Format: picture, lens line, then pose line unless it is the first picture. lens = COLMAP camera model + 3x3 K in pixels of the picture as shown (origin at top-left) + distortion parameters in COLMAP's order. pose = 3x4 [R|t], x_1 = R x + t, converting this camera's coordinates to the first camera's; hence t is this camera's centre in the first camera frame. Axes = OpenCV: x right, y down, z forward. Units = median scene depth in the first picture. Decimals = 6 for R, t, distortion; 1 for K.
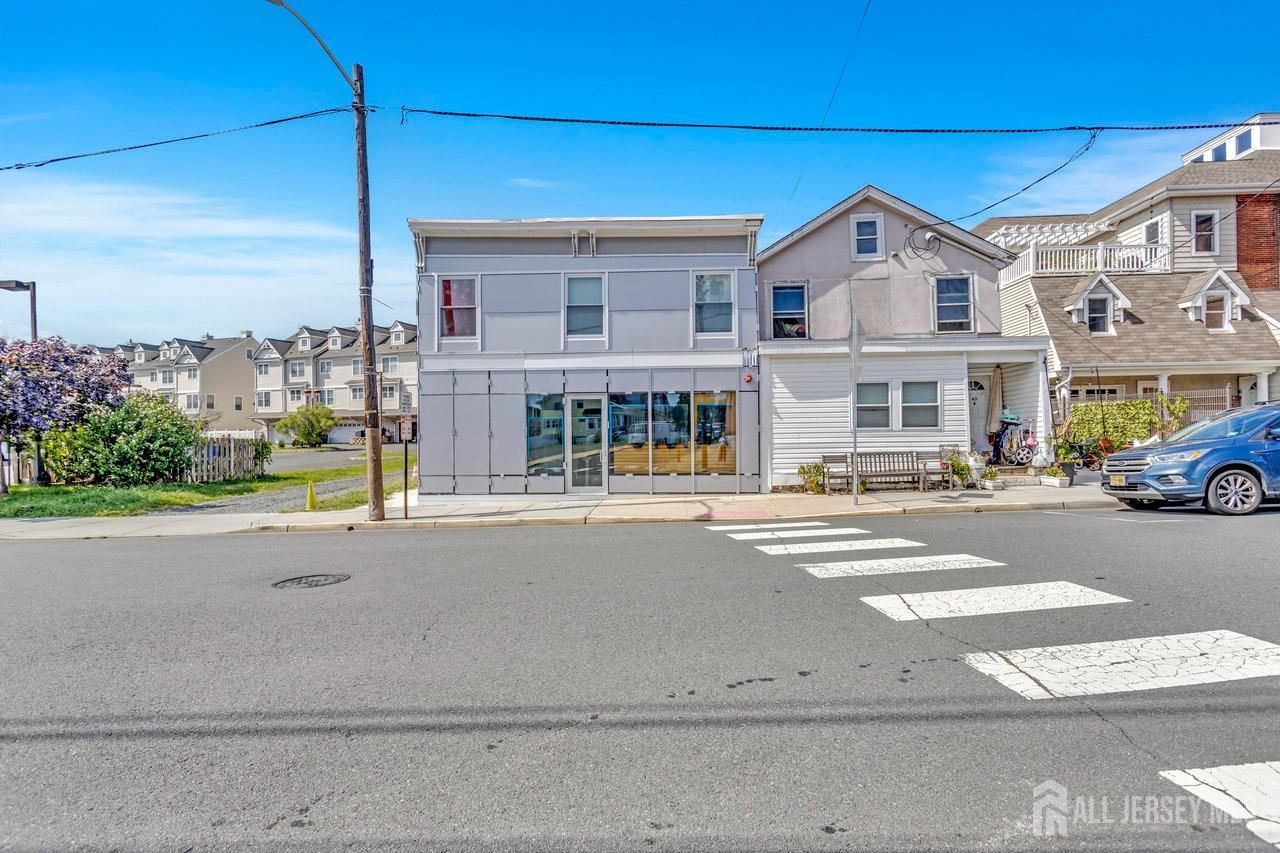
lens RADIAL K [[615.2, 0, 646.8], [0, 615.2, 478.0], [0, 0, 1]] dist [0.000824, -0.000019]
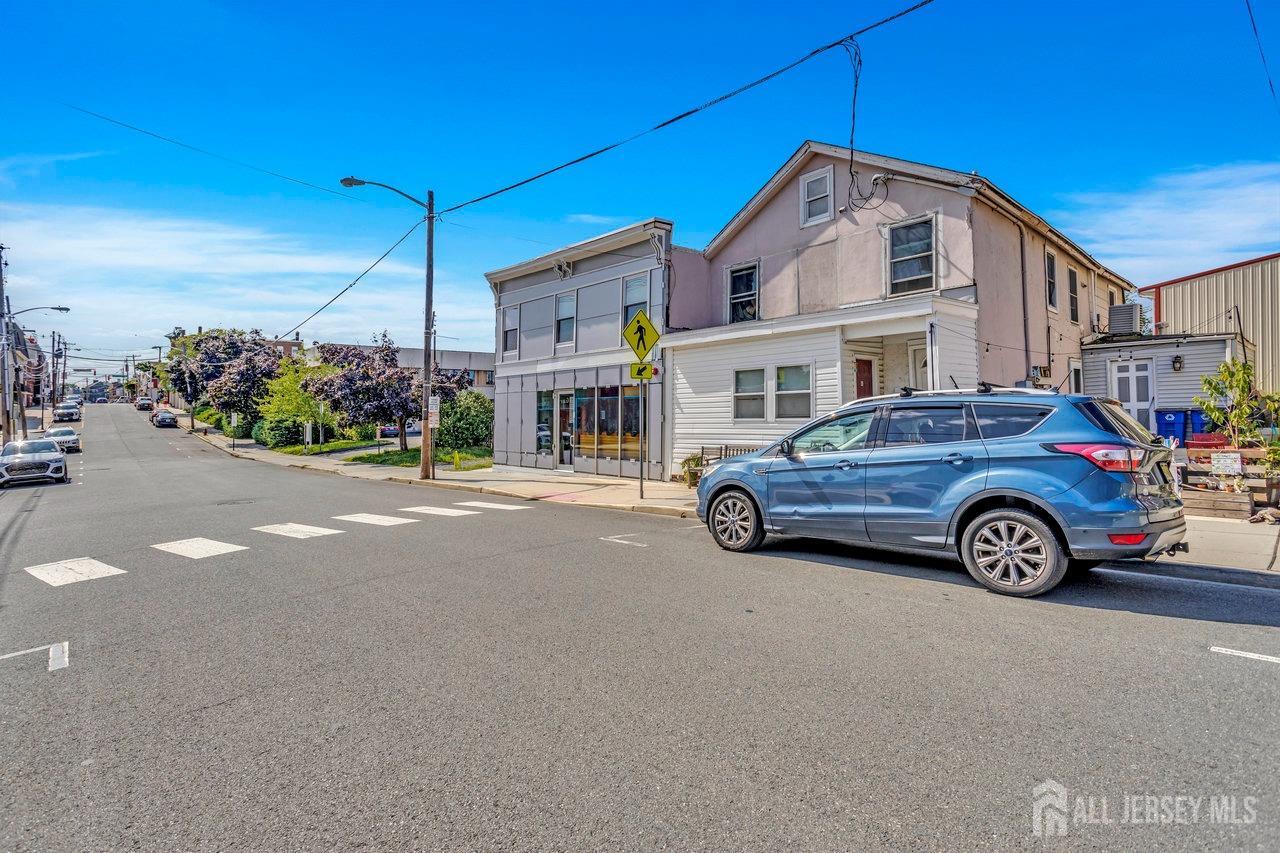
lens RADIAL K [[644.8, 0, 640.0], [0, 644.8, 426.5], [0, 0, 1]] dist [-0.001257, -0.000239]
pose [[0.692449, 0.014041, -0.721330, 0.937646], [-0.031650, 0.999439, -0.010928, -0.054028], [0.720772, 0.030398, 0.692505, 0.217456]]
